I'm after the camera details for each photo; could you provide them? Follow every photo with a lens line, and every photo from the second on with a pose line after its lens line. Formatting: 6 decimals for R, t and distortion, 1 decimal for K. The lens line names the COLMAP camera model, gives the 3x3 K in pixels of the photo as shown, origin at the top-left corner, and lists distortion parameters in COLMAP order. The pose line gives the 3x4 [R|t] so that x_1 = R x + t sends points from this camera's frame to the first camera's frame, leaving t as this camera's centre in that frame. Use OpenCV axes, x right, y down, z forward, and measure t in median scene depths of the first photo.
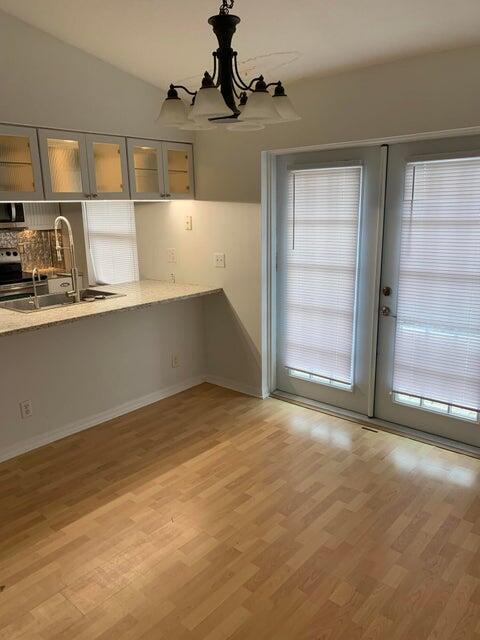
lens RADIAL K [[477.3, 0, 240.0], [0, 477.3, 320.0], [0, 0, 1]] dist [0.007008, -0.003688]
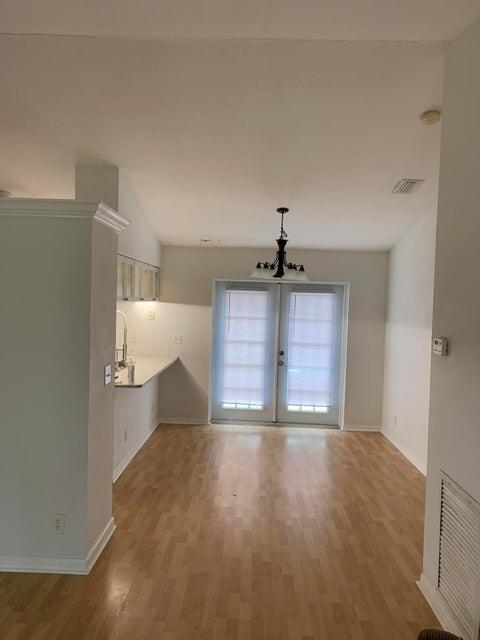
lens RADIAL K [[477.3, 0, 240.0], [0, 477.3, 320.0], [0, 0, 1]] dist [0.007008, -0.003688]
pose [[0.769984, 0.018144, 0.637805, -1.064944], [0.100569, 0.983650, -0.149393, 0.080876], [-0.630087, 0.179174, 0.755570, -0.405344]]
